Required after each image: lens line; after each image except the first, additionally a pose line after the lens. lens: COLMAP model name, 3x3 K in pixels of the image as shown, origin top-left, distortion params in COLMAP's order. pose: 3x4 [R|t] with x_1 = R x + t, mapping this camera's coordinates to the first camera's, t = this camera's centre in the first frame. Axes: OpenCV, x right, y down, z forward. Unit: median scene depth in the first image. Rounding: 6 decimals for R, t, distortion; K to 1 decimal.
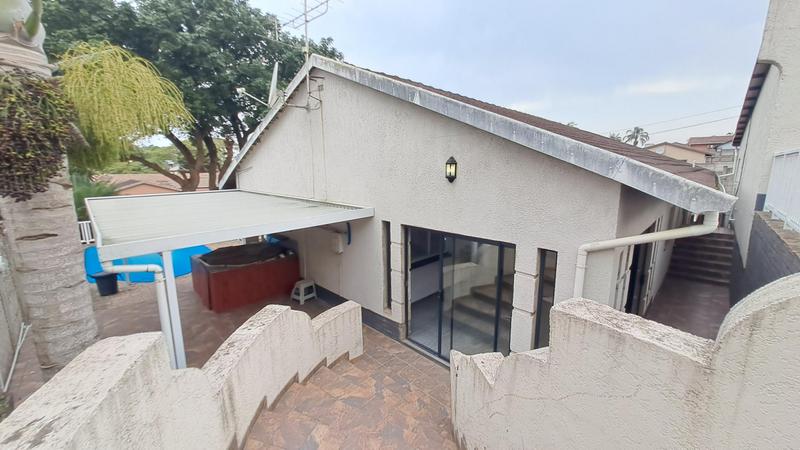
lens RADIAL K [[315.7, 0, 399.7], [0, 315.7, 224.2], [0, 0, 1]] dist [0.000435, -0.000010]
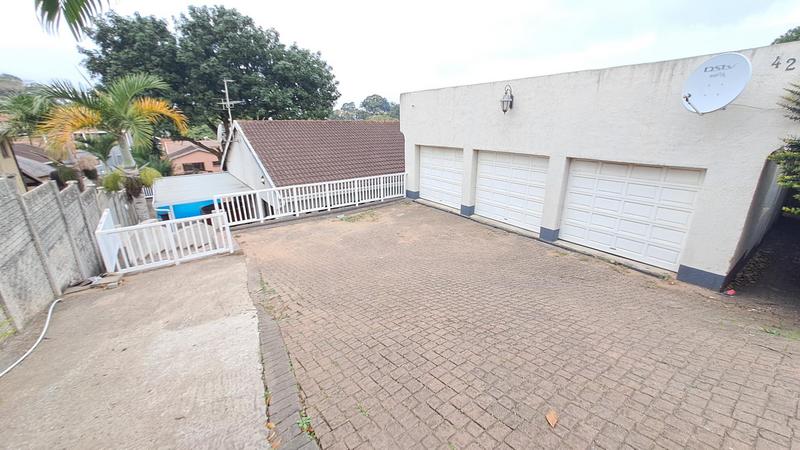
lens RADIAL K [[315.7, 0, 400.9], [0, 315.7, 223.6], [0, 0, 1]] dist [0.000435, -0.000010]
pose [[0.988767, 0.047051, -0.141868, 0.727183], [-0.028226, 0.990861, 0.131902, -0.078595], [0.146777, -0.126416, 0.981058, -0.661254]]
